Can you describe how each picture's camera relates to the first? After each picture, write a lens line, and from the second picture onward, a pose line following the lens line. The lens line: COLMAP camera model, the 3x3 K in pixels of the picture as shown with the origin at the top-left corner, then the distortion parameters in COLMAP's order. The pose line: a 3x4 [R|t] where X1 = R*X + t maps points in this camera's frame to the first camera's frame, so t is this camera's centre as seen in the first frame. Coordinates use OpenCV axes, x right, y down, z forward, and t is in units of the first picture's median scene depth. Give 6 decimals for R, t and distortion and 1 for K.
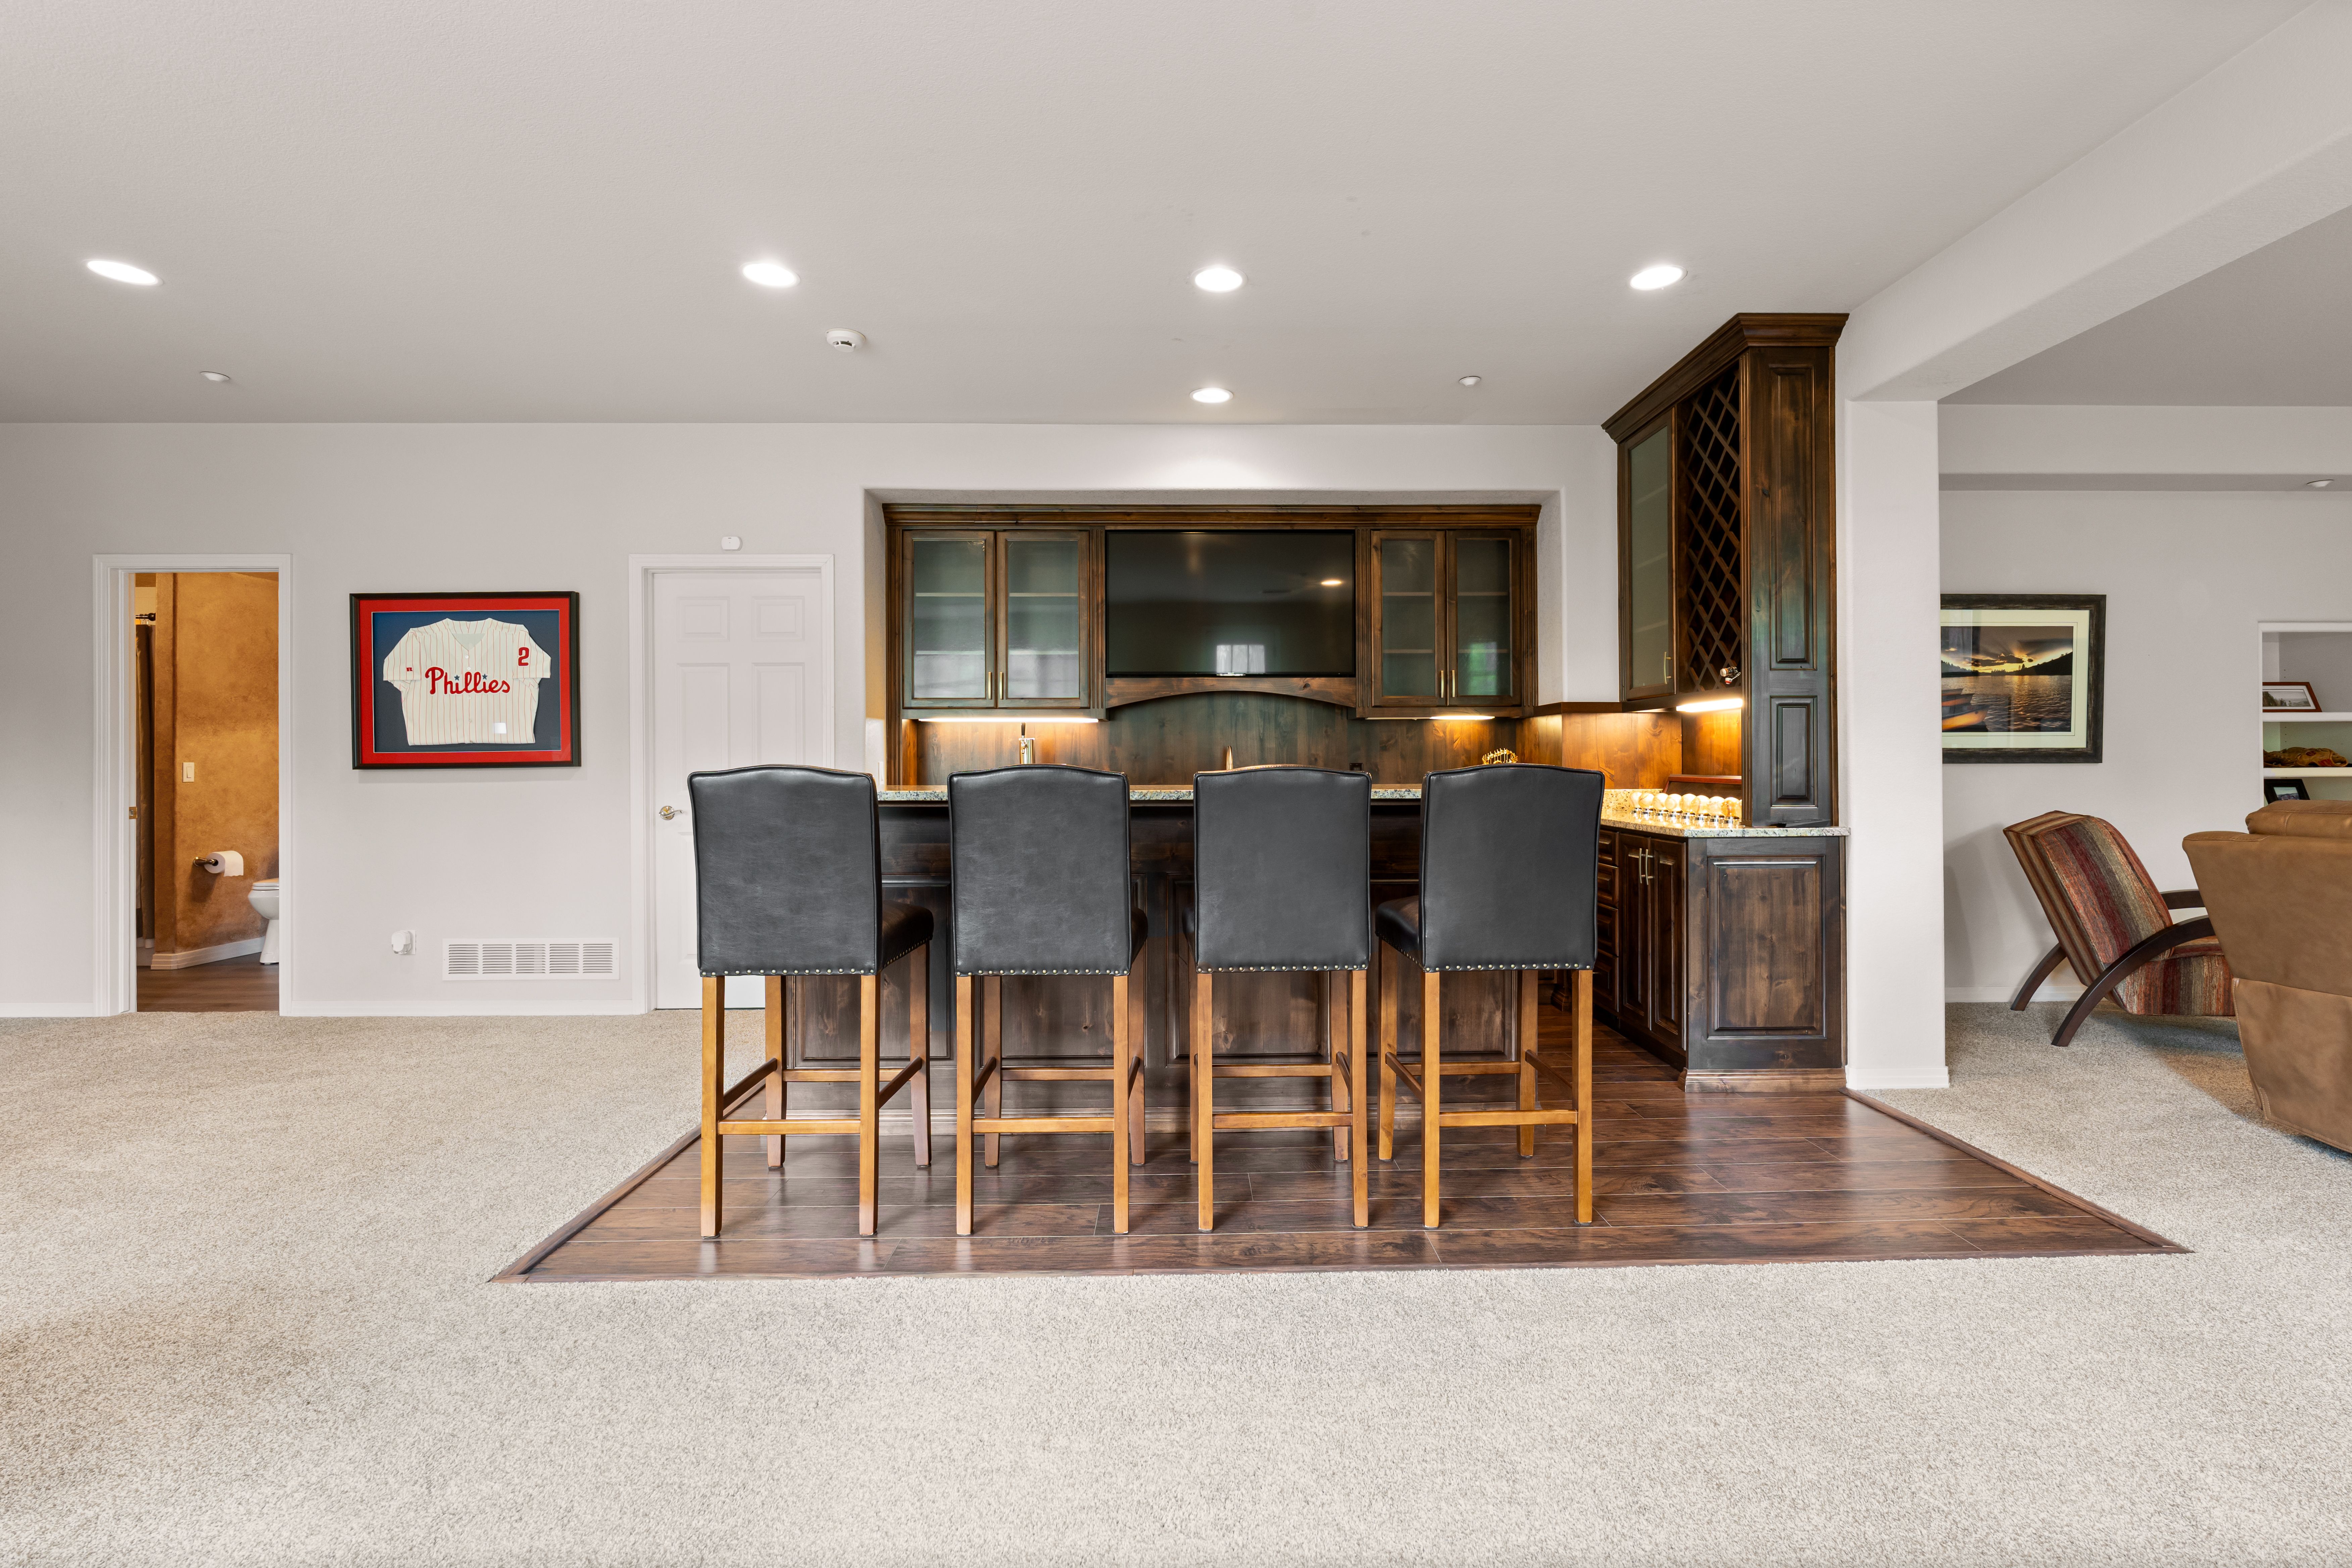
lens RADIAL K [[1042.1, 0, 1172.2], [0, 1042.1, 751.3], [0, 0, 1]] dist [-0.001759, 0.000537]
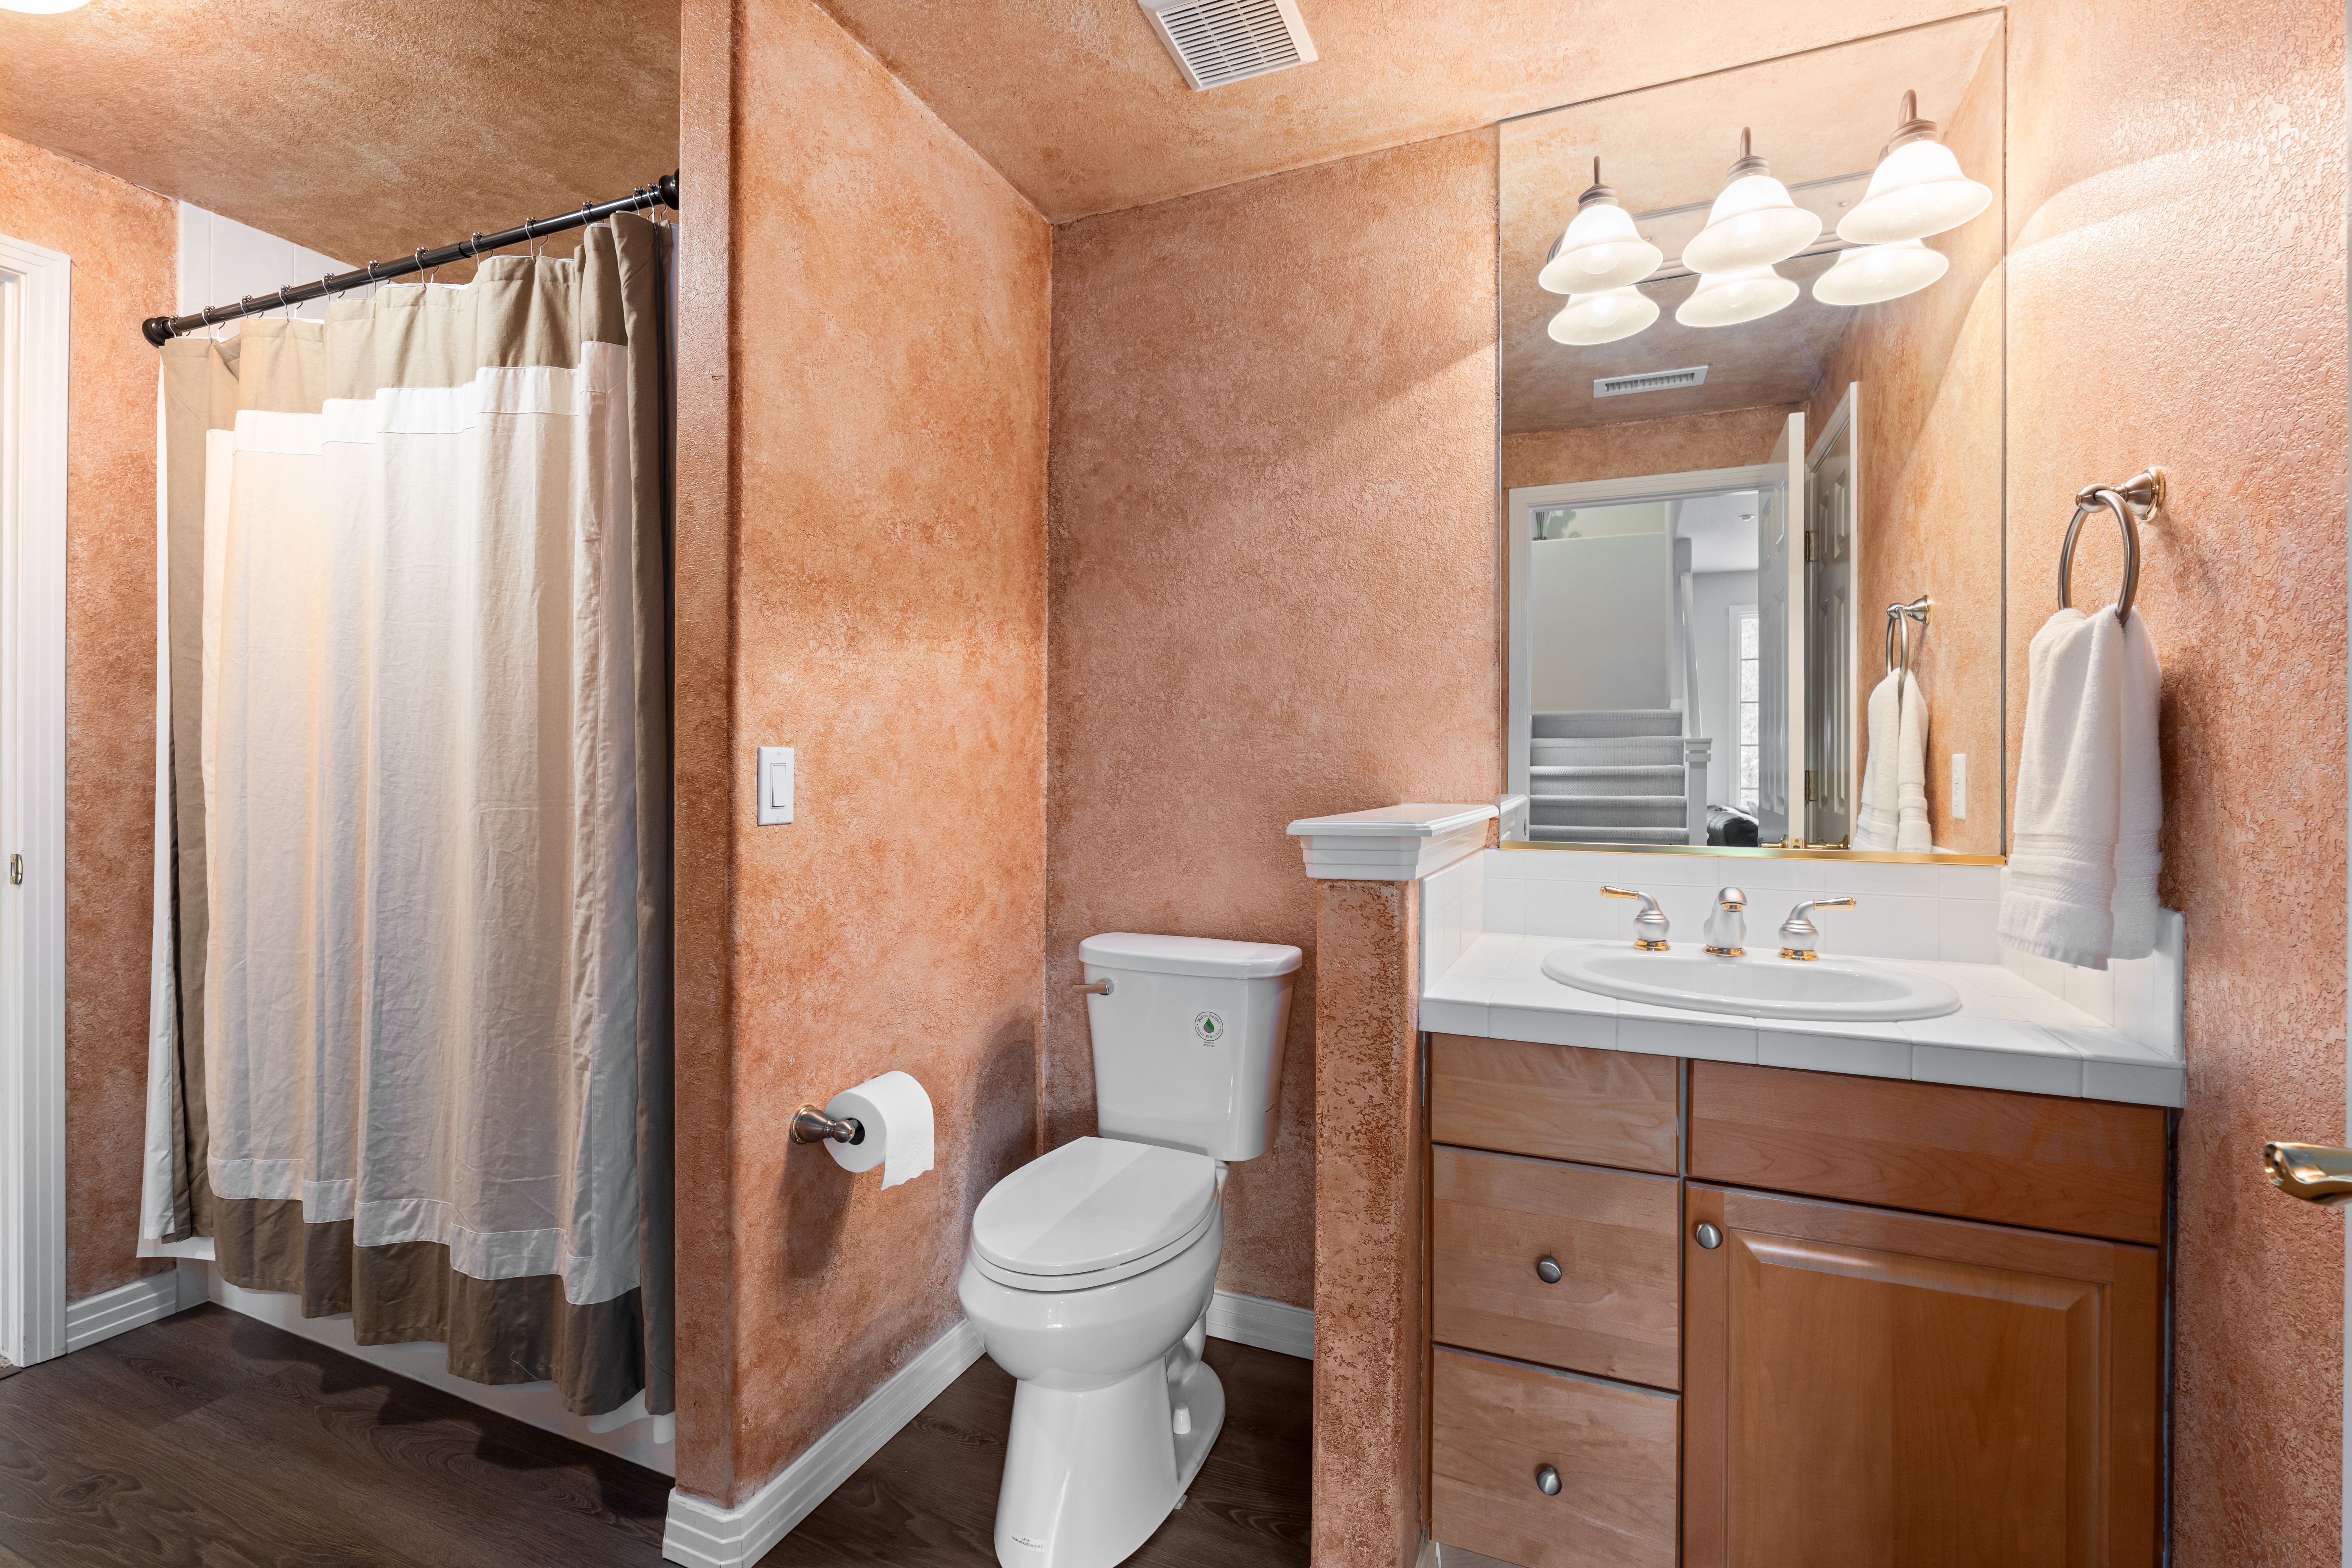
lens RADIAL K [[1042.1, 0, 1170.7], [0, 1042.1, 765.7], [0, 0, 1]] dist [-0.001759, 0.000537]
pose [[0.923228, 0.012946, -0.384035, -0.745104], [-0.007410, 0.999846, 0.015892, 0.010376], [0.384182, -0.011827, 0.923182, 0.787760]]
